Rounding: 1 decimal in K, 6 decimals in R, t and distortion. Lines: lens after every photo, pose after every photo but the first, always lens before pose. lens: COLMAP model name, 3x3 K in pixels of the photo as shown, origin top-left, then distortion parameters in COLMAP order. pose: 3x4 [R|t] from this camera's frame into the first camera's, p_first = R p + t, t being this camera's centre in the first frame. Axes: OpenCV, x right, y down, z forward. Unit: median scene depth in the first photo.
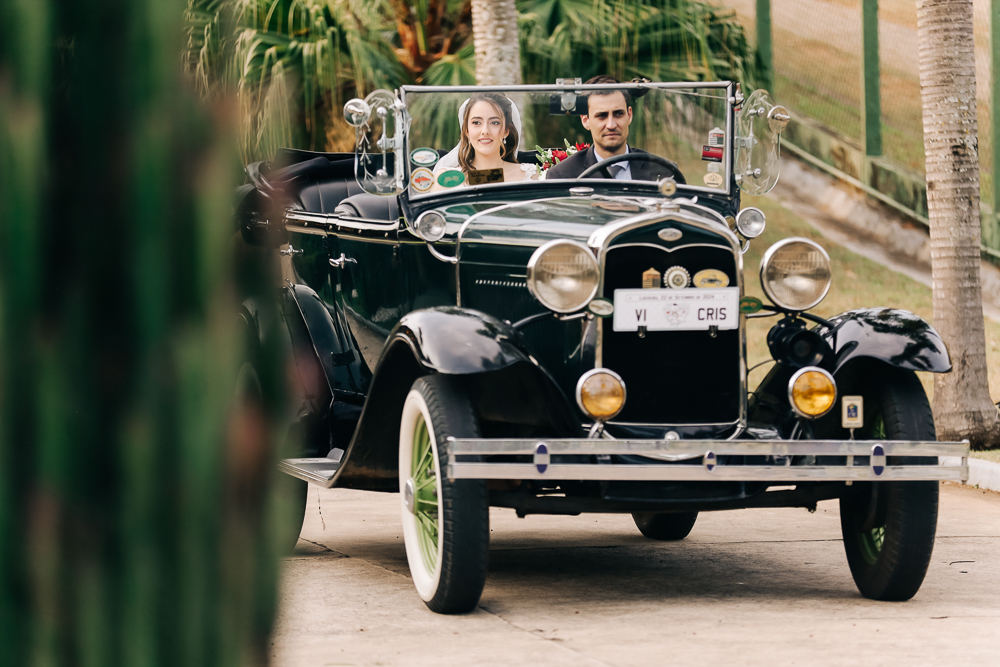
lens RADIAL K [[5912.3, 0, 500.0], [0, 5912.3, 333.5], [0, 0, 1]] dist [2.109495, -1.385929]
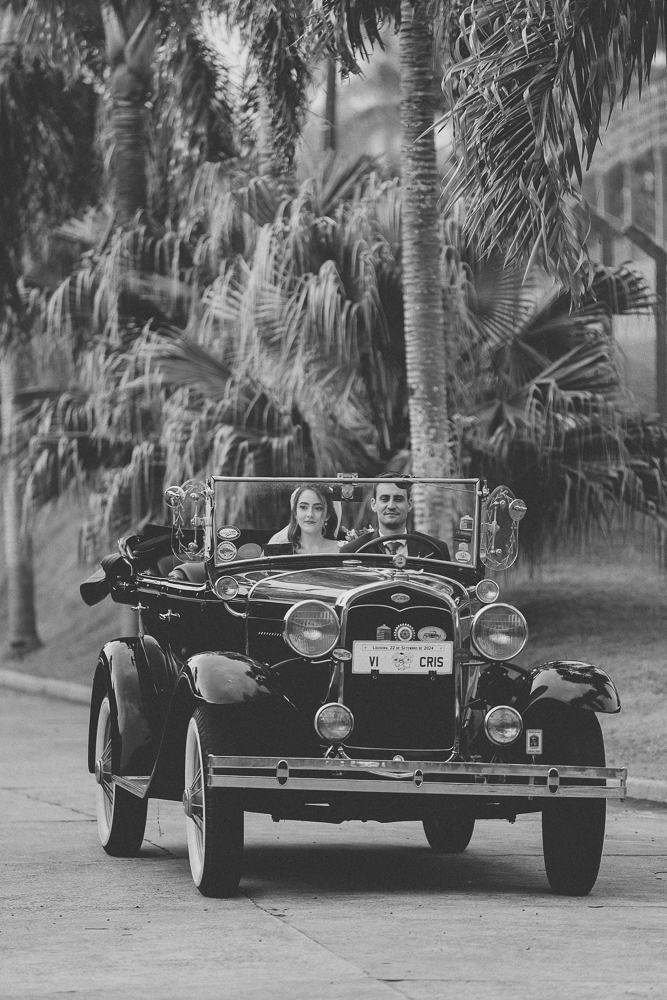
lens RADIAL K [[5156.1, 0, 333.5], [0, 5156.1, 500.0], [0, 0, 1]] dist [1.398461, -3.334473]
pose [[0.999470, 0.022108, -0.023886, 0.039405], [-0.022979, 0.999056, -0.036864, 0.003202], [0.023049, 0.037393, 0.999035, -0.096499]]
